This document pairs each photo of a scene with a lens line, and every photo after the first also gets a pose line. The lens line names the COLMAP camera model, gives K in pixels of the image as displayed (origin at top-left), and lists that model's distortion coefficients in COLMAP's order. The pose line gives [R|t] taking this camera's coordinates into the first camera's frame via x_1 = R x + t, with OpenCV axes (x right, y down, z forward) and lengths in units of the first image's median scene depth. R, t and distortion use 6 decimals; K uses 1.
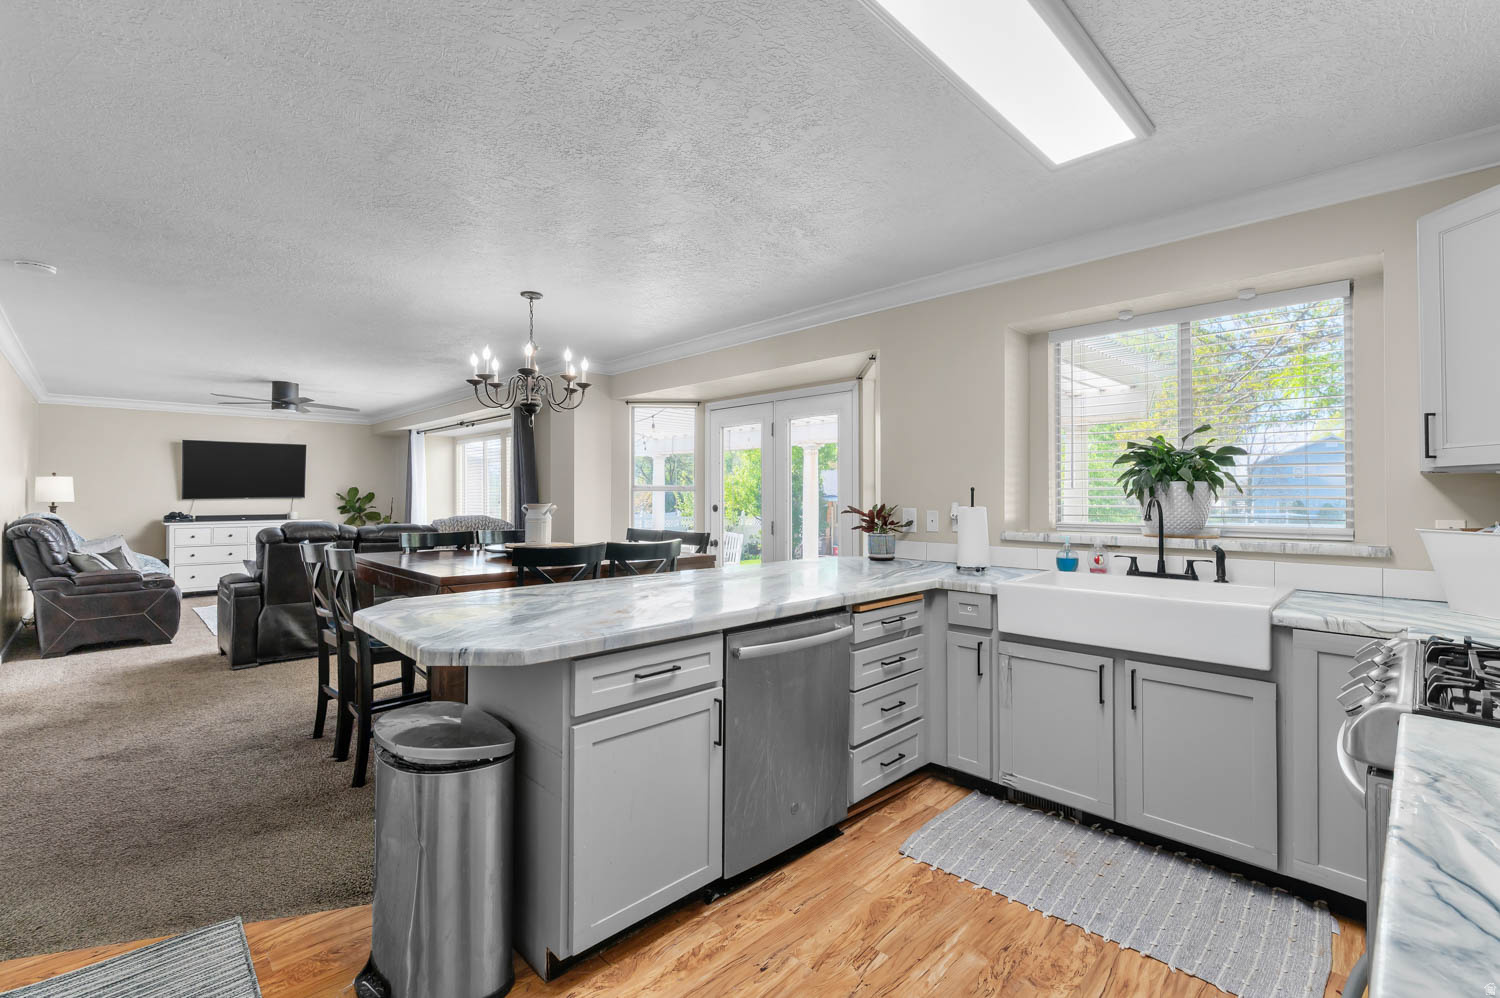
lens RADIAL K [[652.9, 0, 754.2], [0, 652.9, 494.5], [0, 0, 1]] dist [-0.000056, -0.000151]
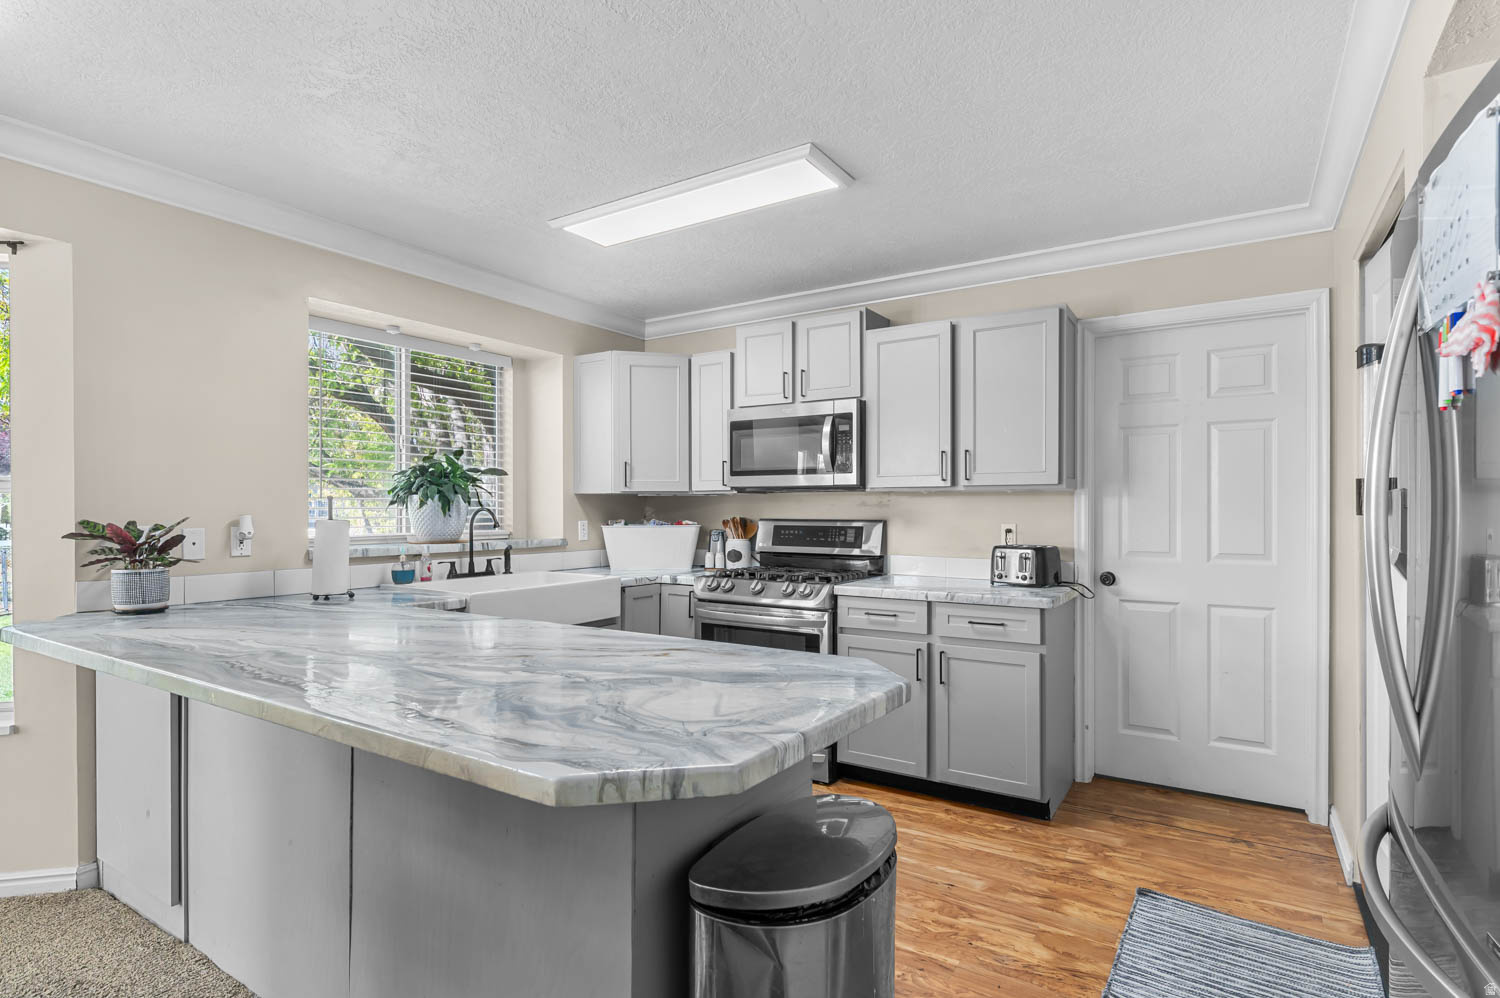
lens RADIAL K [[747.4, 0, 757.2], [0, 747.4, 502.7], [0, 0, 1]] dist [0.003818, 0.001125]
pose [[-0.214041, 0.010695, 0.976766, -0.794738], [-0.000758, 0.999938, -0.011115, 0.008429], [-0.976824, -0.003120, -0.214020, 0.781703]]
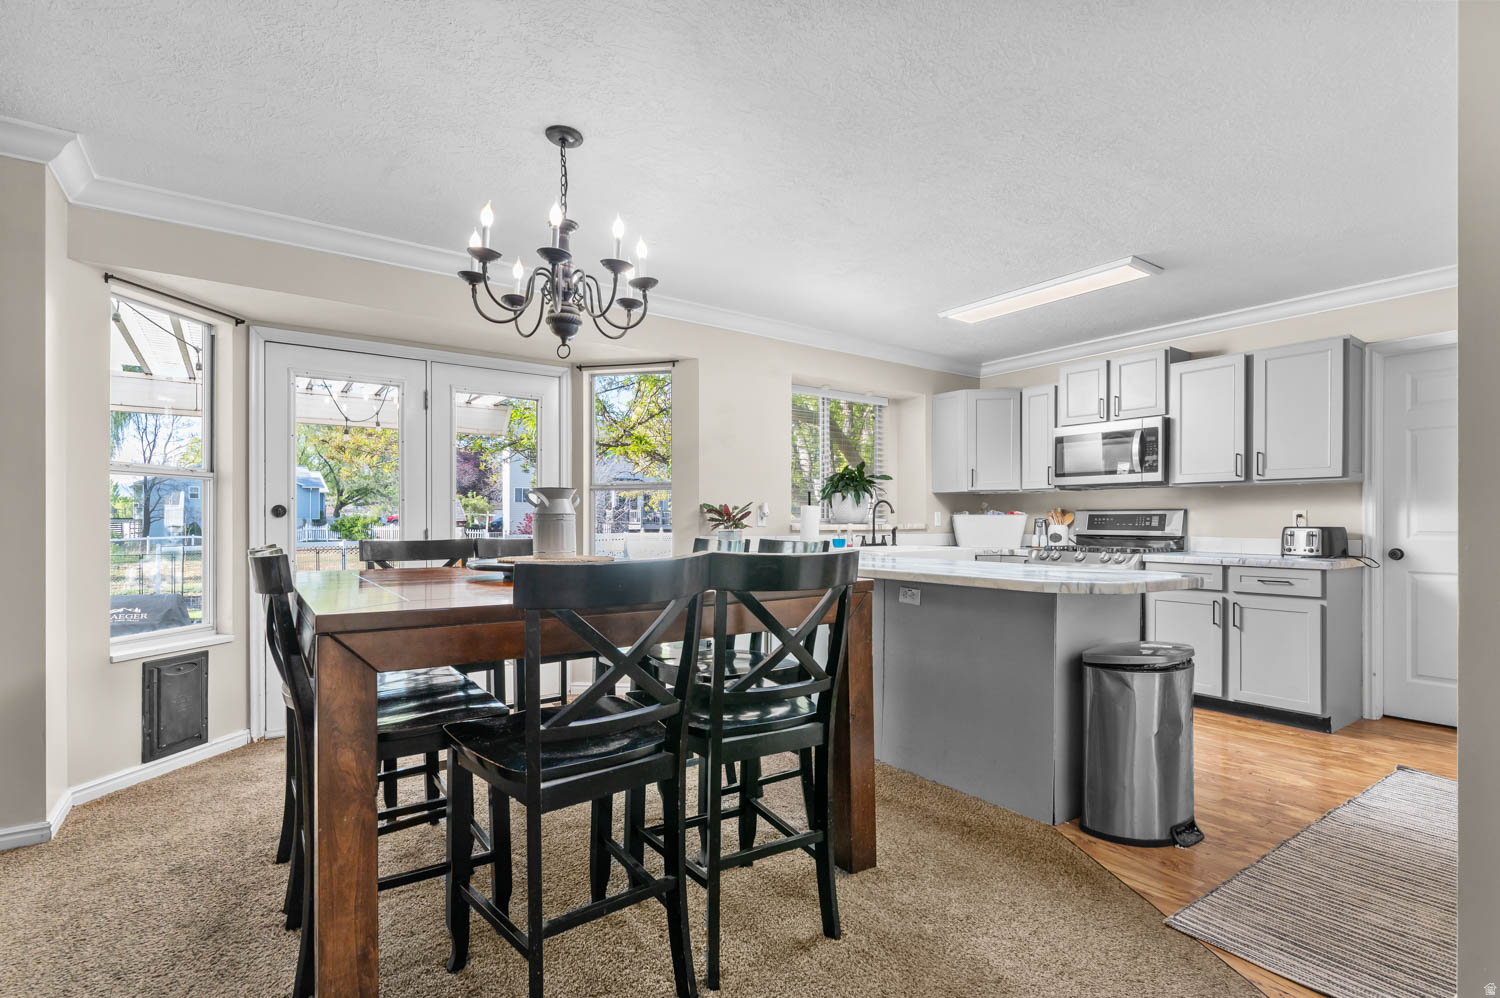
lens RADIAL K [[707.7, 0, 766.7], [0, 707.7, 517.4], [0, 0, 1]] dist [0.010967, -0.001847]
pose [[0.146194, 0.006793, 0.989233, -1.327138], [-0.004650, 0.999970, -0.006179, 0.061511], [-0.989245, -0.003696, 0.146221, 1.000356]]
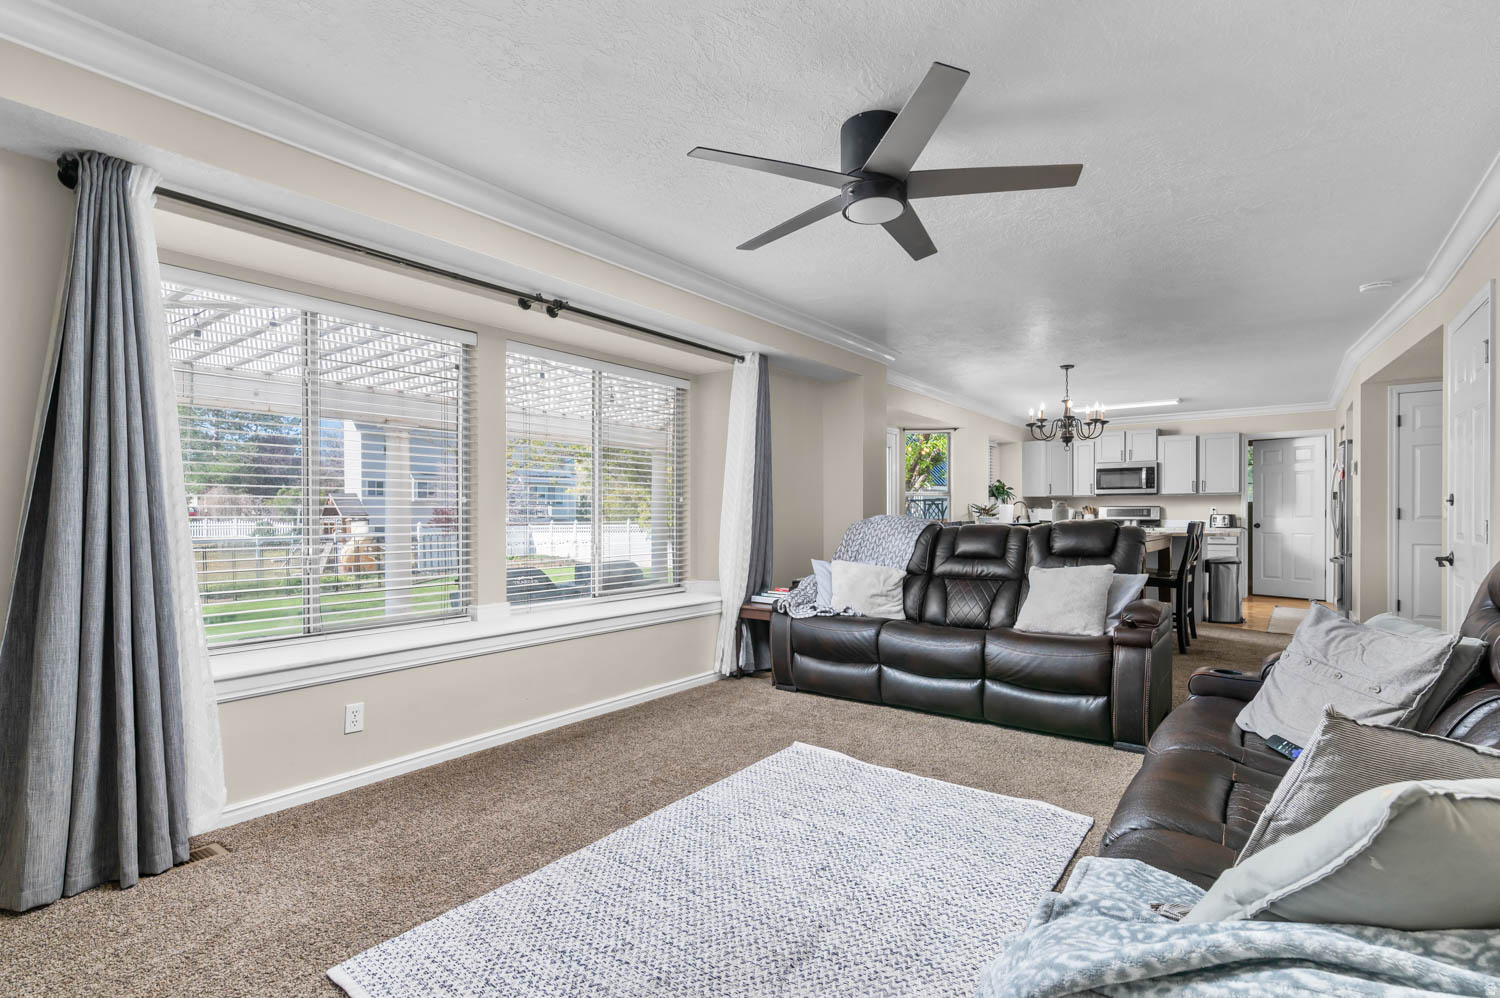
lens RADIAL K [[707.7, 0, 748.0], [0, 707.7, 509.8], [0, 0, 1]] dist [0.010967, -0.001847]
pose [[-0.142028, 0.004716, 0.989851, -2.647800], [0.001998, 0.999988, -0.004478, 0.055884], [-0.989861, 0.001341, -0.142036, 2.741263]]
